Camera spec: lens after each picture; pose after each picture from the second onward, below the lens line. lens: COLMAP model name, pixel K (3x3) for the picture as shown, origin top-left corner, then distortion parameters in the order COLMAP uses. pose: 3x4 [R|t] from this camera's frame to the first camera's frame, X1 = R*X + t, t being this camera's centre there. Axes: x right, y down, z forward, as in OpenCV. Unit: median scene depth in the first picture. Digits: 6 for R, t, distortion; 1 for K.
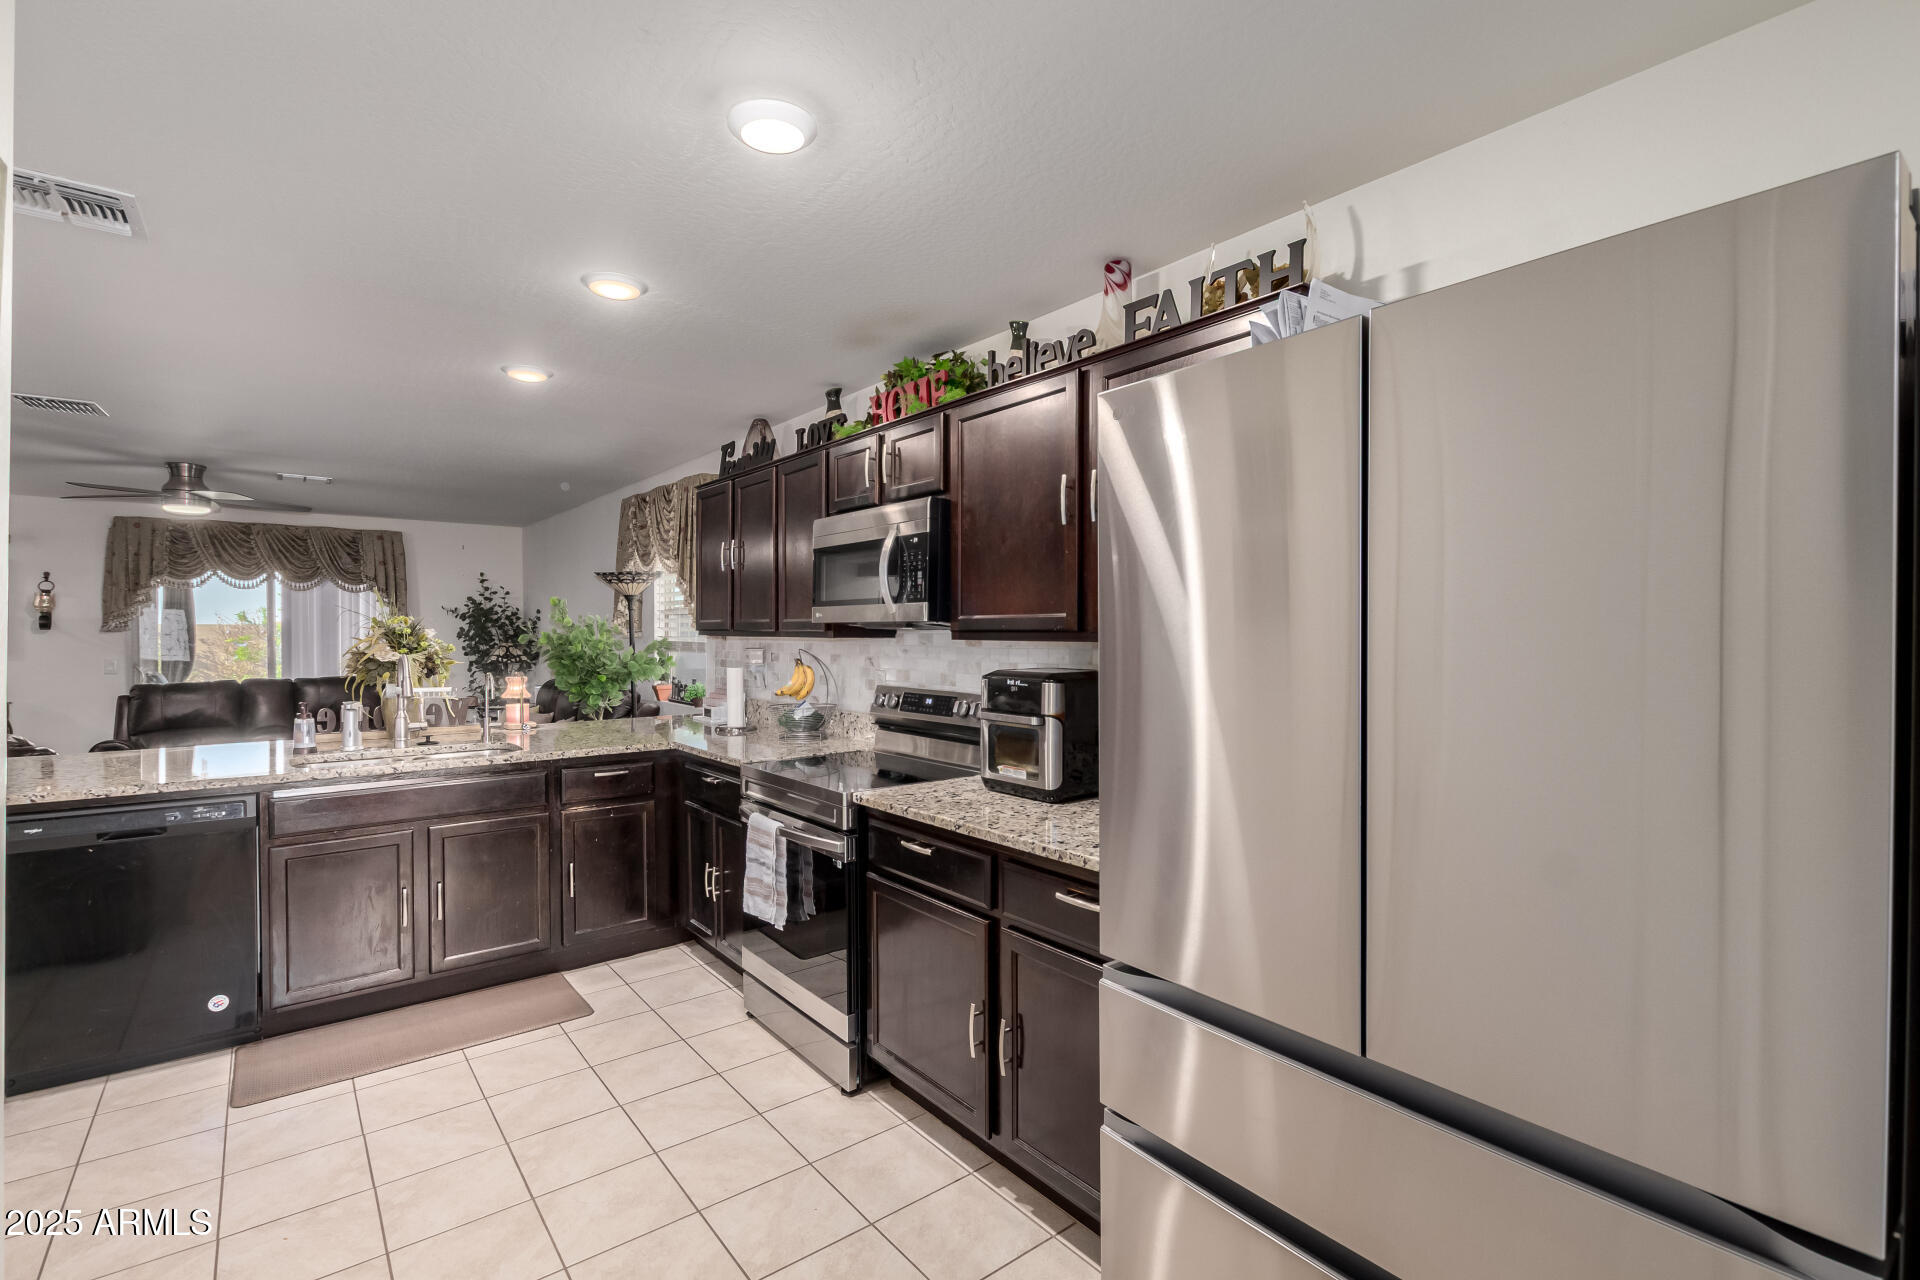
lens RADIAL K [[875.3, 0, 970.0], [0, 875.3, 646.5], [0, 0, 1]] dist [-0.000936, -0.000282]
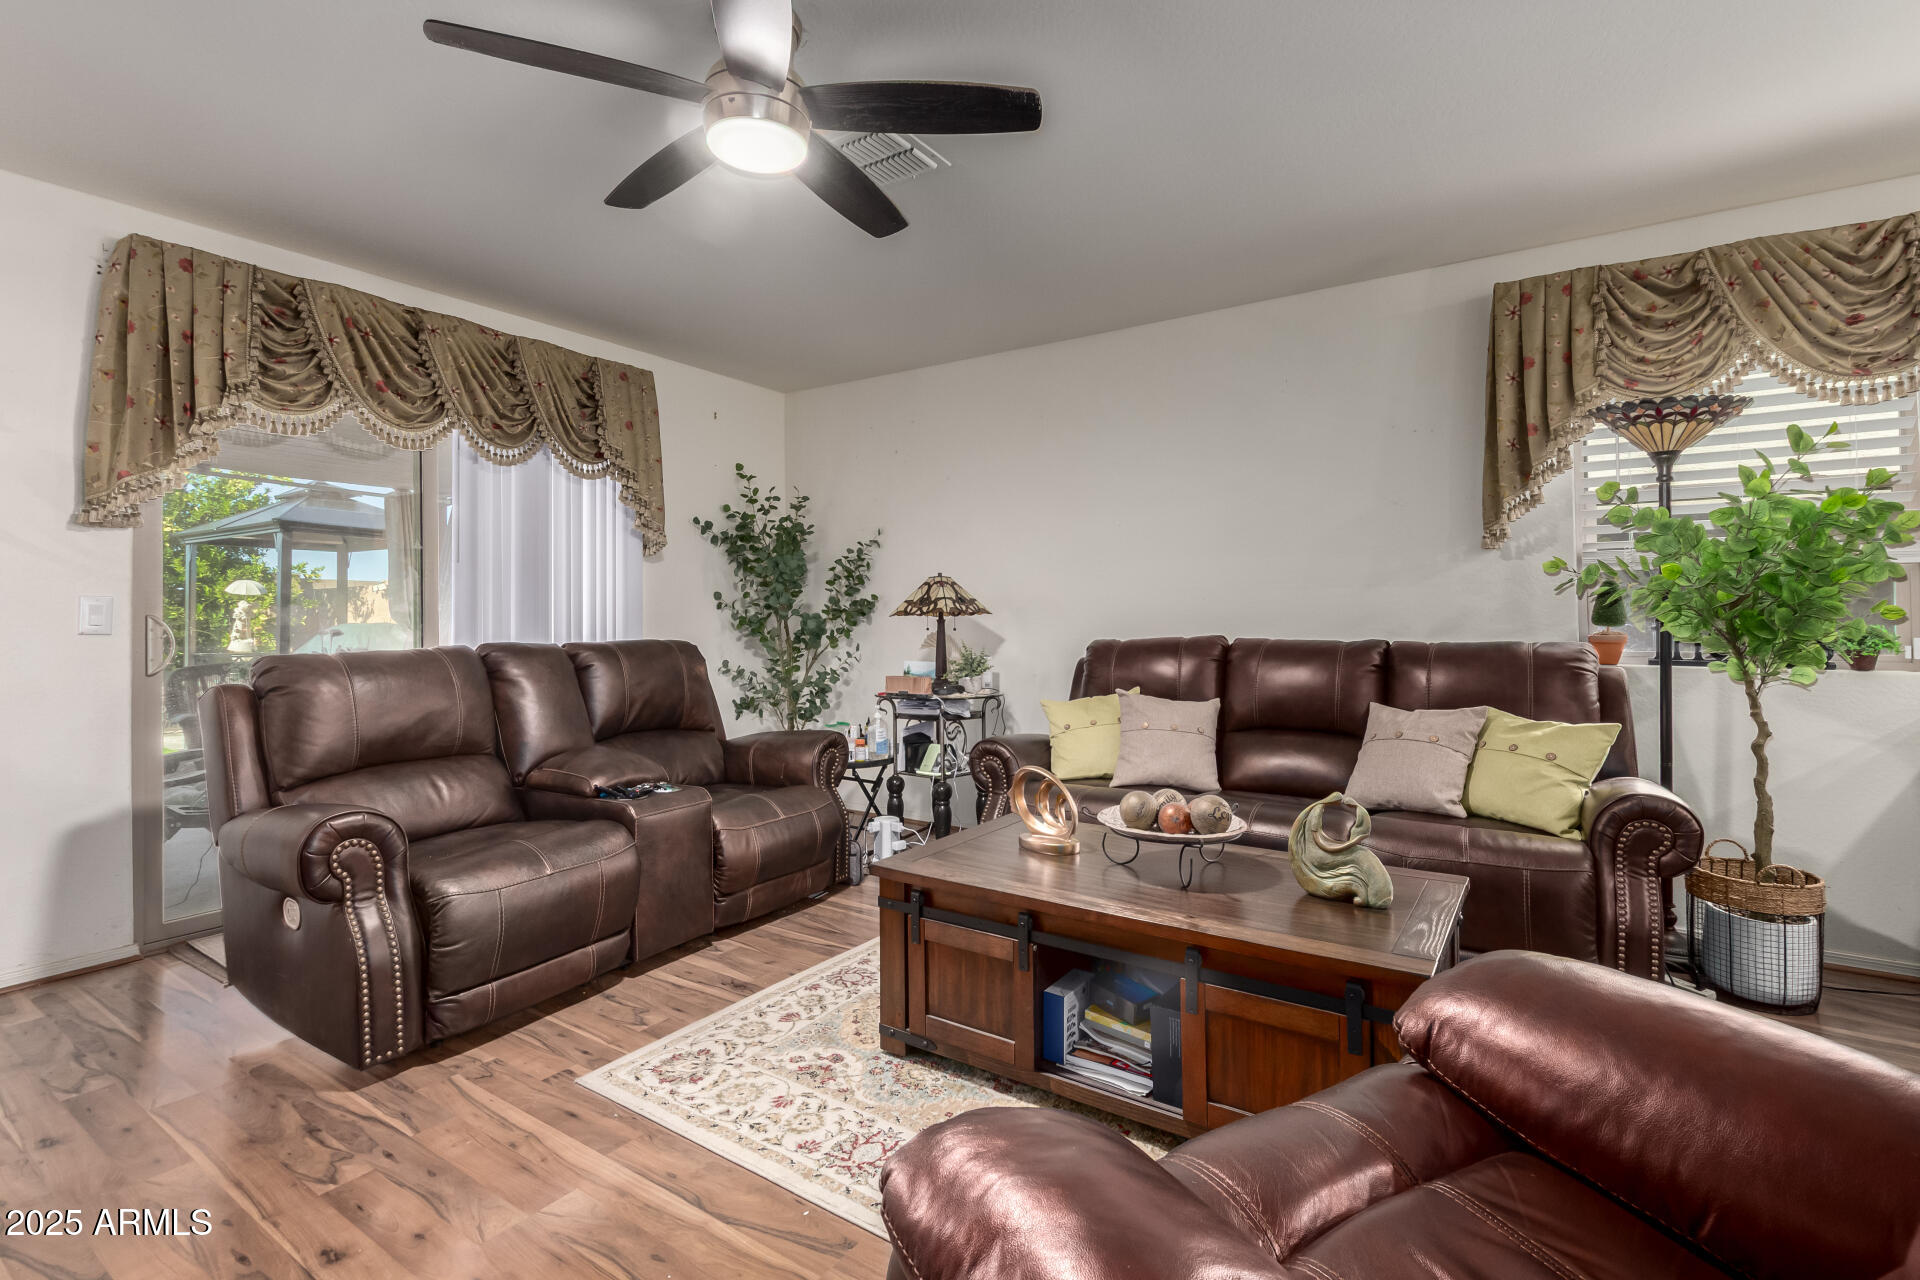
lens RADIAL K [[888.4, 0, 968.7], [0, 888.4, 608.4], [0, 0, 1]] dist [0.001188, -0.000026]
pose [[0.952066, 0.000655, 0.305891, -0.951103], [0.008680, 0.999537, -0.029157, 0.045003], [-0.305769, 0.030415, 0.951620, 0.651033]]
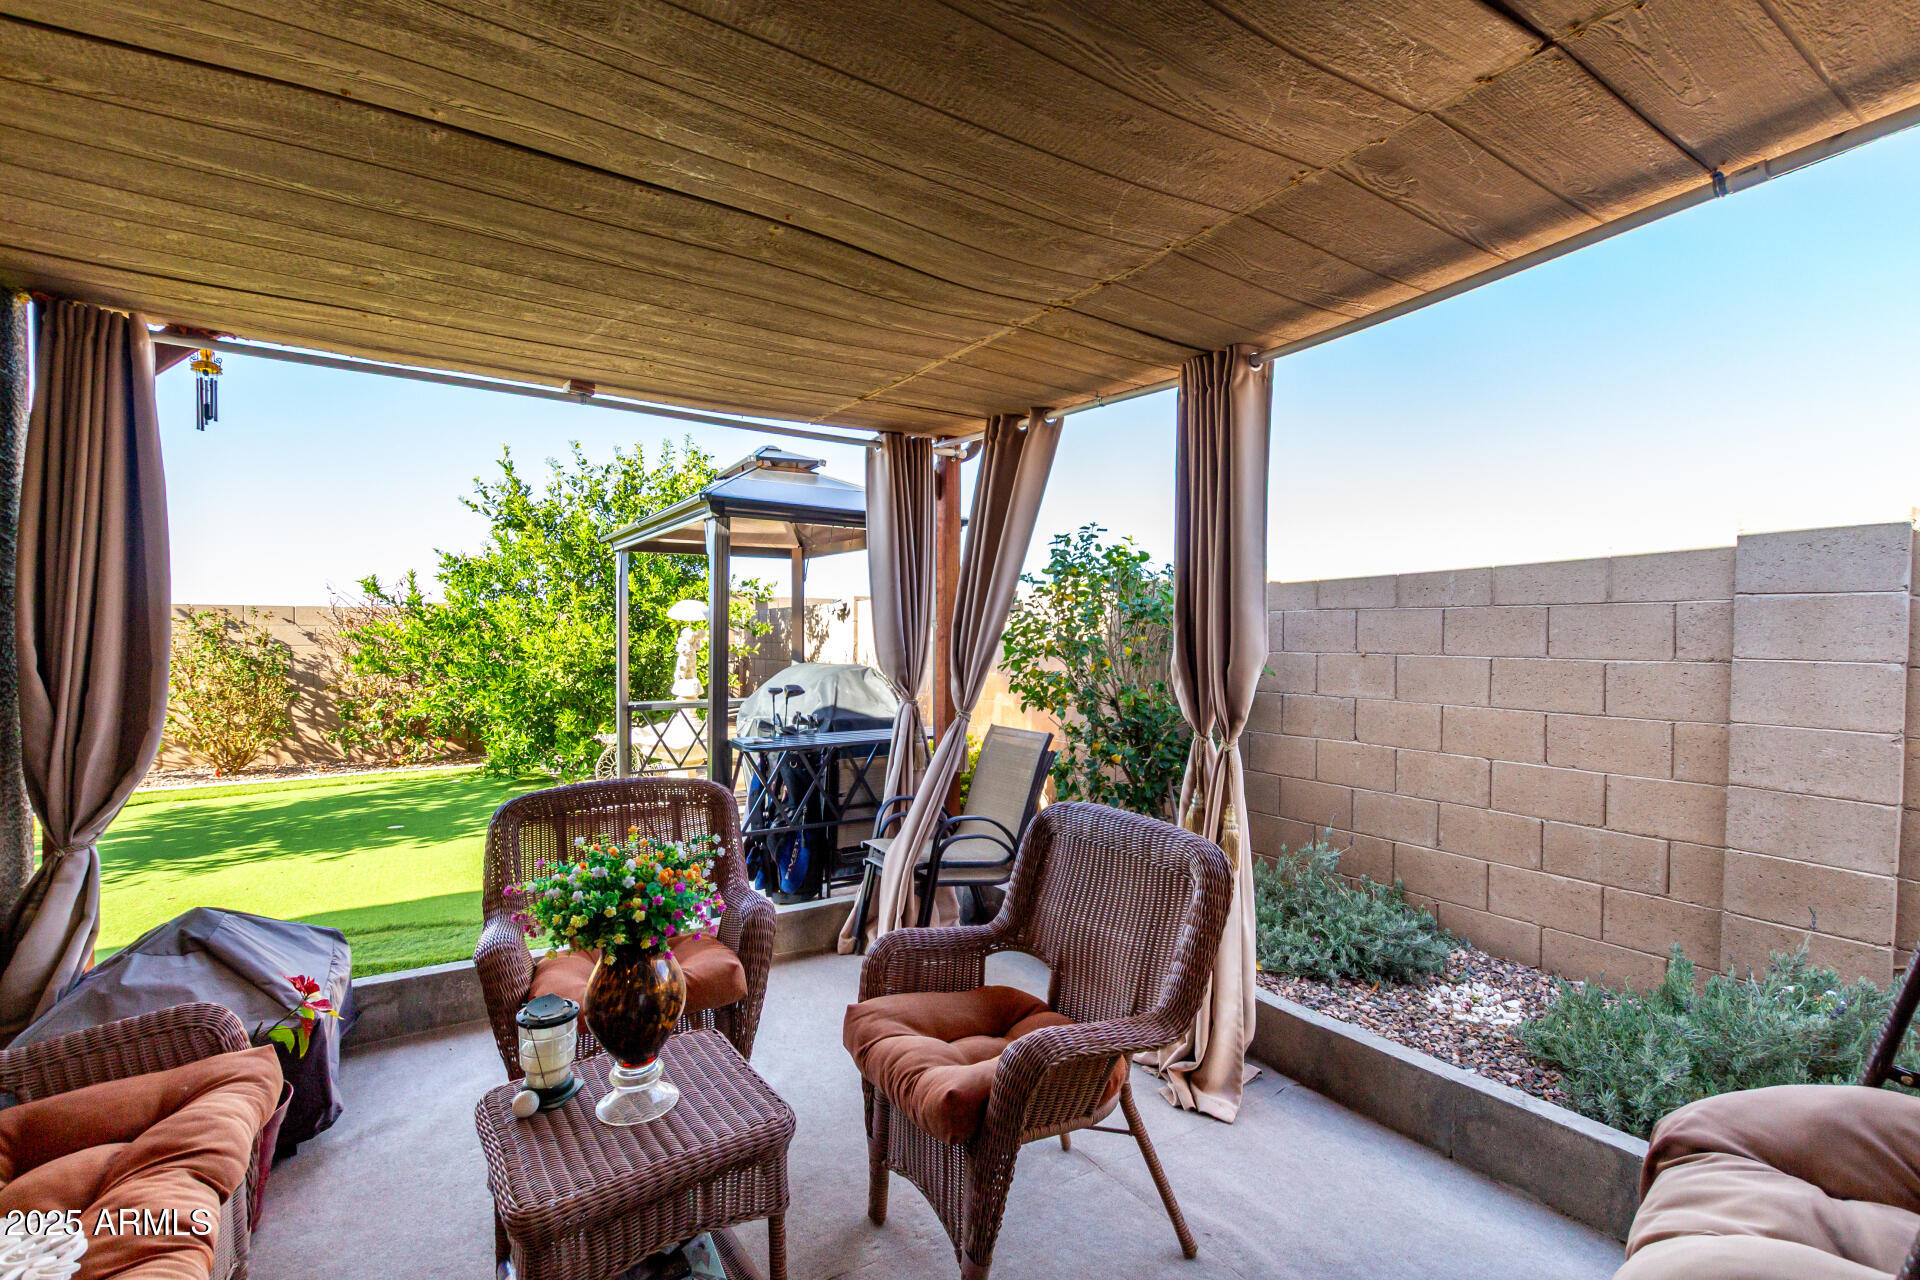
lens RADIAL K [[889.0, 0, 940.6], [0, 889.0, 648.8], [0, 0, 1]] dist [0.002006, 0.000438]
pose [[0.990572, 0.001064, -0.136987, -1.215345], [-0.000553, 0.999993, 0.003766, -0.005331], [0.136990, -0.003655, 0.990566, 1.466050]]
